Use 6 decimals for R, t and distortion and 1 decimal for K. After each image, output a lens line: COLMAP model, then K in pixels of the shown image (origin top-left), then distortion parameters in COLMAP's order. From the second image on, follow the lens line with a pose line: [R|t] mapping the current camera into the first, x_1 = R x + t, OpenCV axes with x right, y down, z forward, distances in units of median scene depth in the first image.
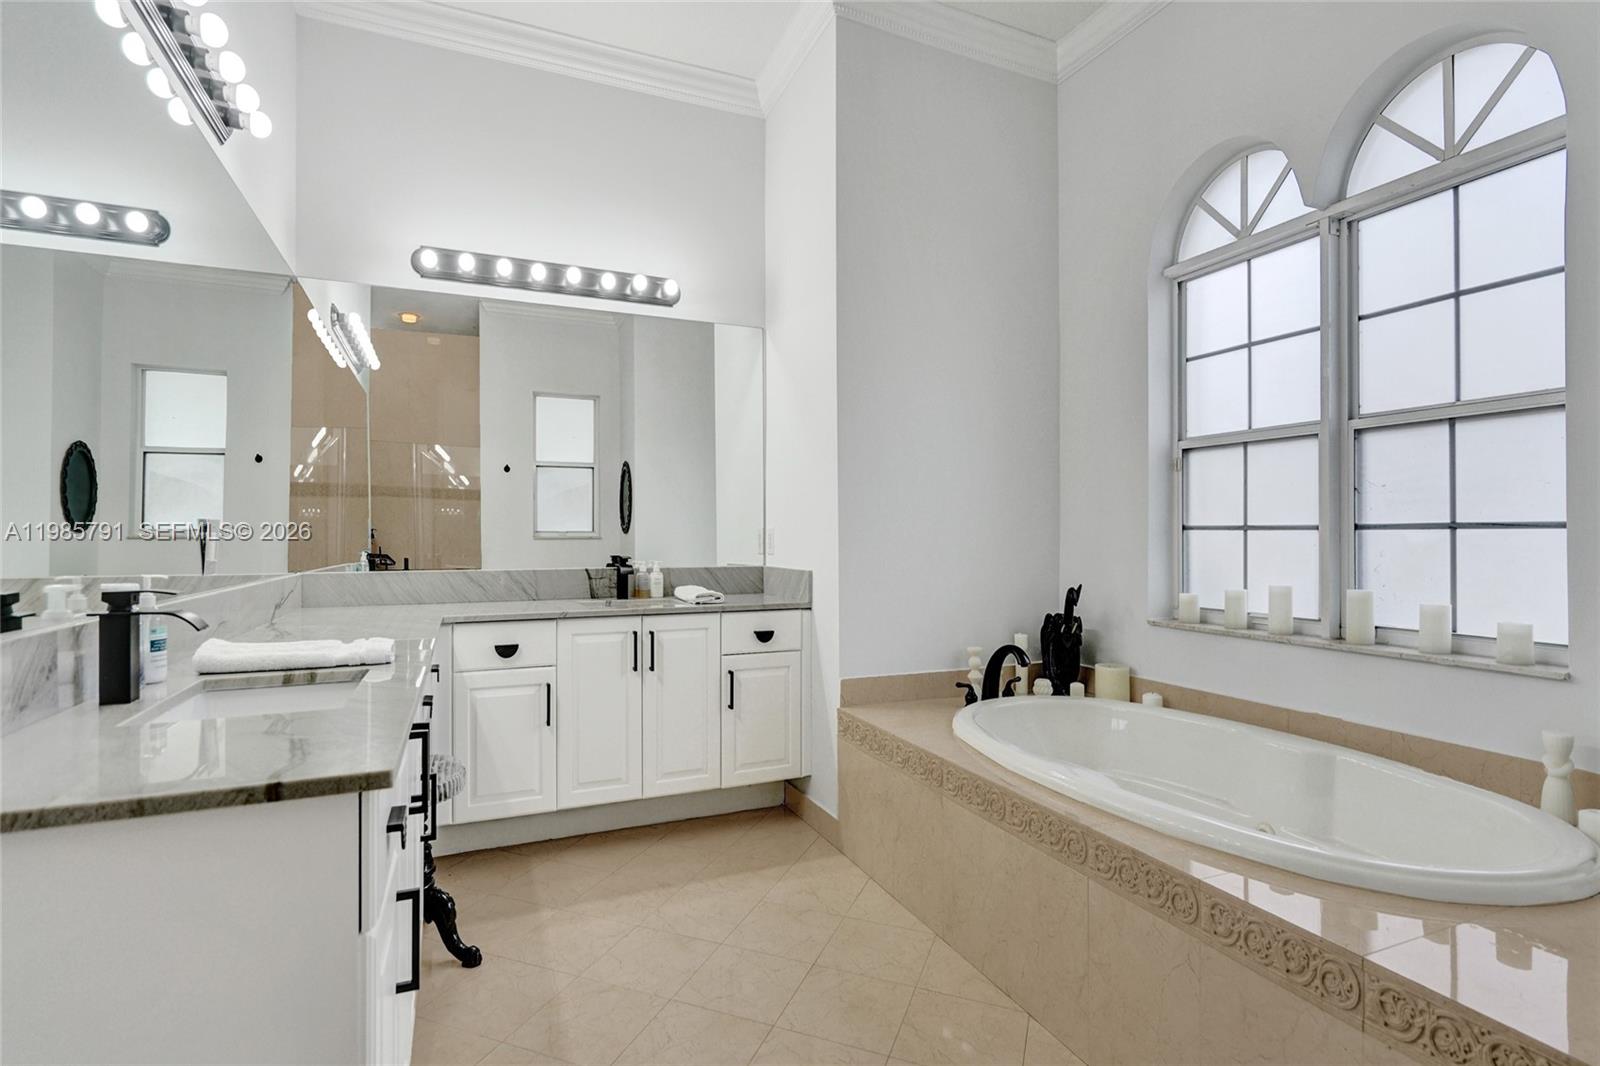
lens RADIAL K [[748.1, 0, 800.0], [0, 748.1, 533.0], [0, 0, 1]] dist [-0.004286, 0.000889]
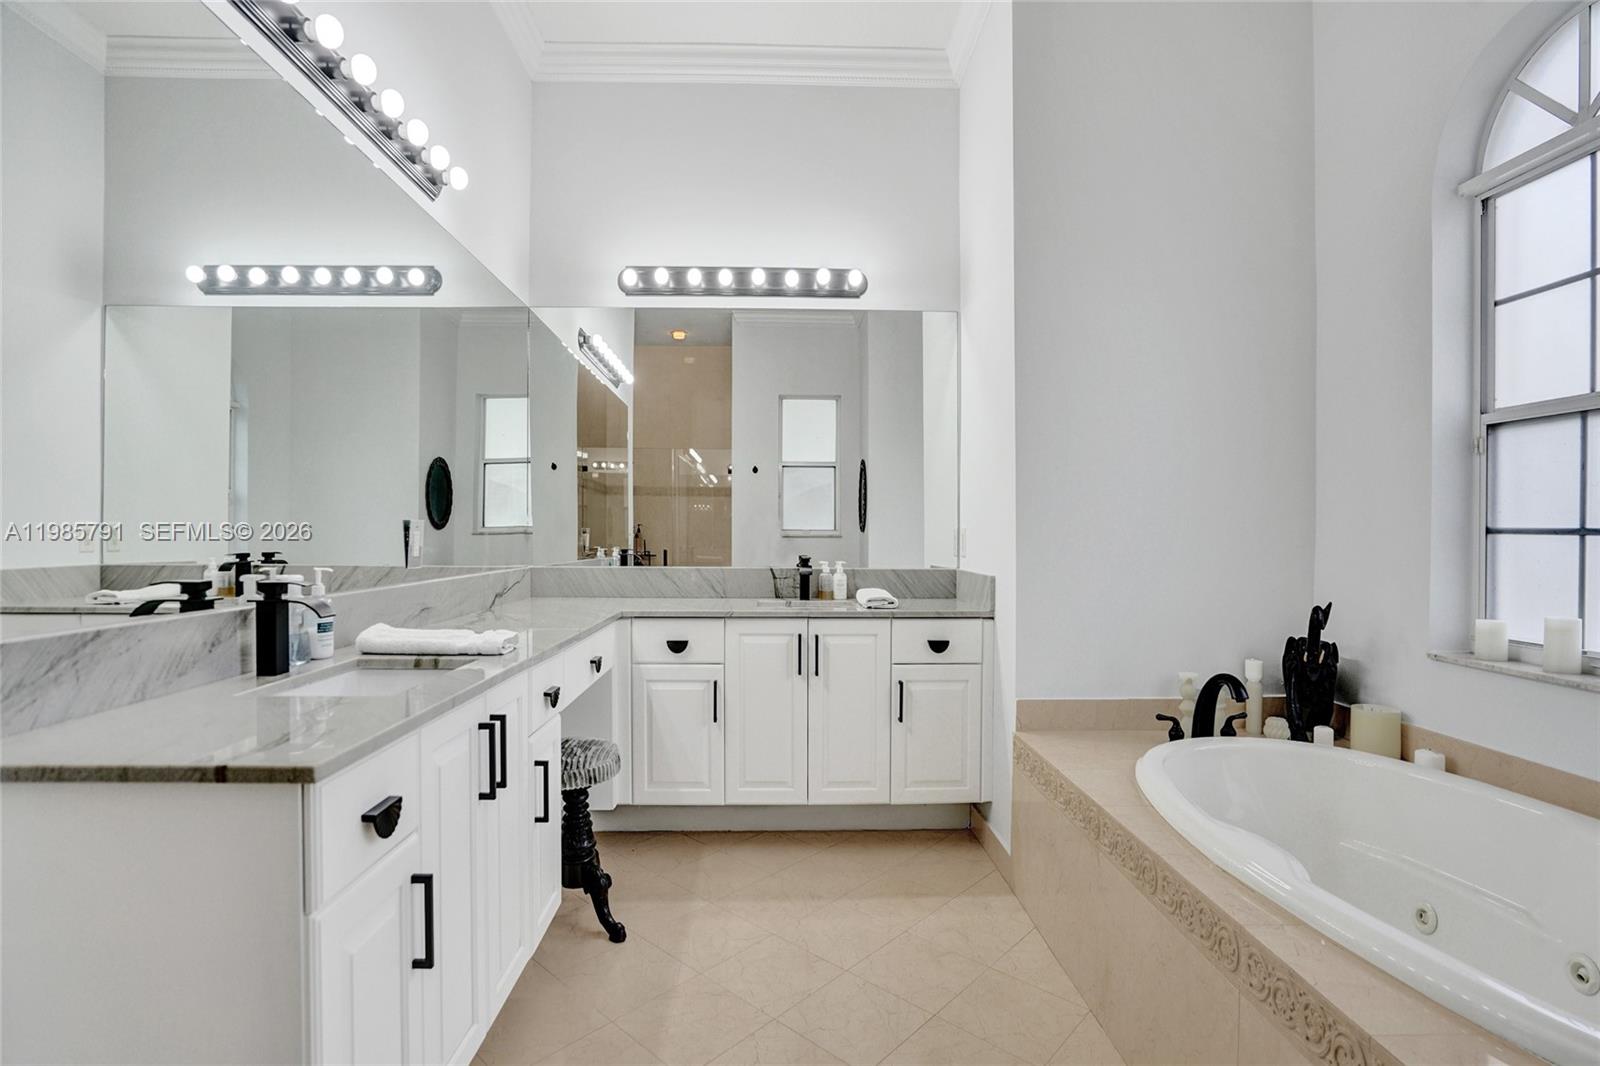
lens RADIAL K [[753.8, 0, 804.8], [0, 753.8, 537.3], [0, 0, 1]] dist [-0.057473, 0.018583]
pose [[0.935021, 0.007964, -0.354502, 0.132545], [-0.004726, 0.999939, 0.009999, -0.004346], [0.354560, -0.007674, 0.935002, 0.085496]]
